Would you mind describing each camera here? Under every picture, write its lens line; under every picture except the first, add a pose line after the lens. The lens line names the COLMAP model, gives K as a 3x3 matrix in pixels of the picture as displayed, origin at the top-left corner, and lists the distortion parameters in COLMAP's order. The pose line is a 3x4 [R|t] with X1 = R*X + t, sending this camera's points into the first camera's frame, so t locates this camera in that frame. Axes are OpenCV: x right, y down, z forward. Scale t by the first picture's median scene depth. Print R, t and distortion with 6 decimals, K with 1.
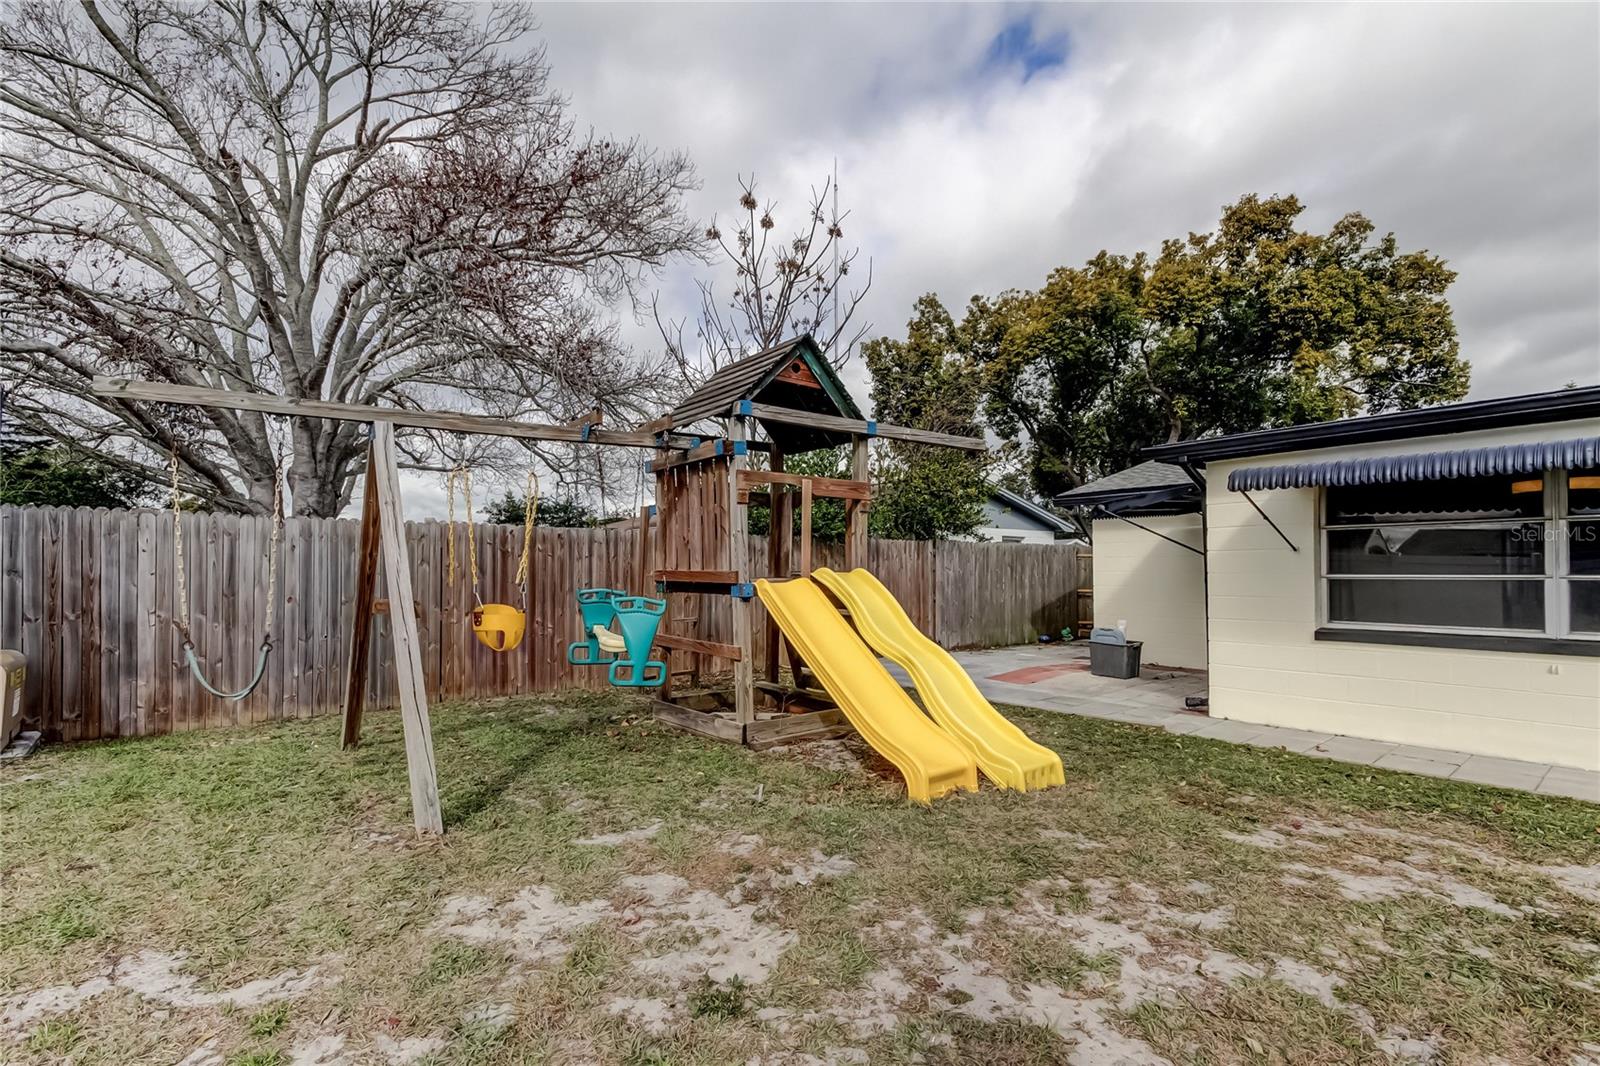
lens RADIAL K [[738.9, 0, 774.9], [0, 738.9, 568.9], [0, 0, 1]] dist [0.003169, -0.000463]
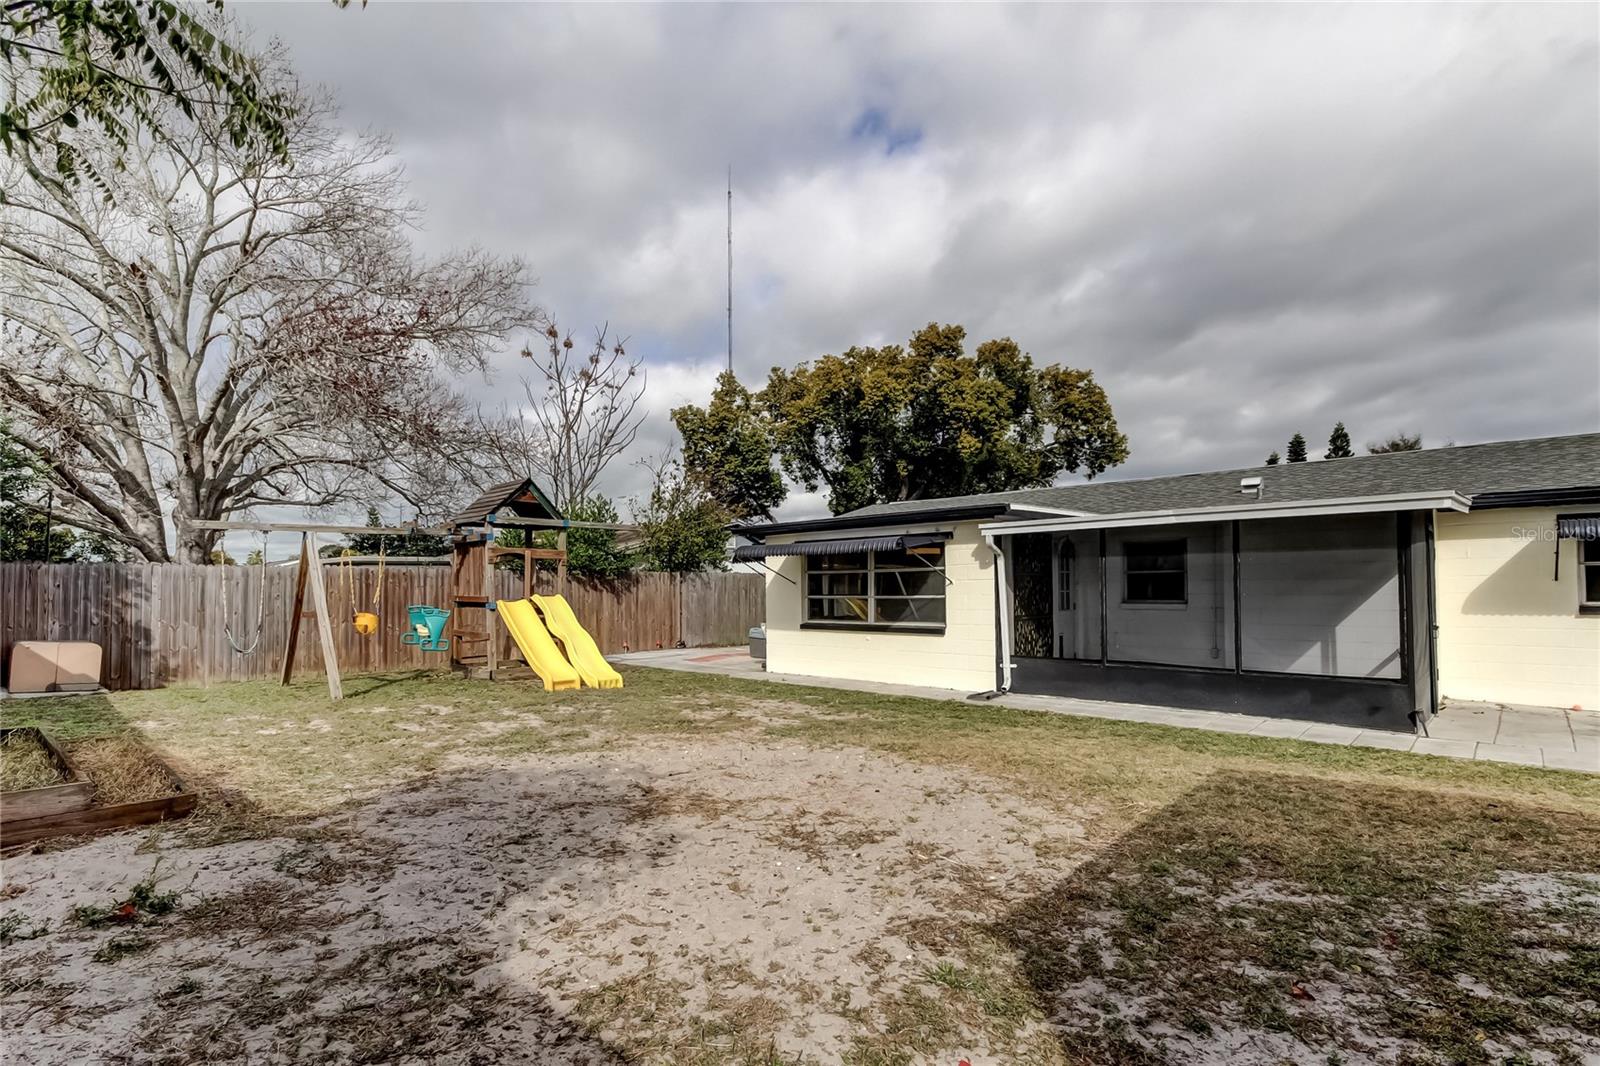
lens RADIAL K [[785.0, 0, 776.9], [0, 785.0, 569.1], [0, 0, 1]] dist [0.007741, 0.001804]
pose [[0.991221, -0.000439, 0.132213, 0.190631], [0.003455, 0.999739, -0.022587, -0.008514], [-0.132168, 0.022846, 0.990964, -0.533722]]
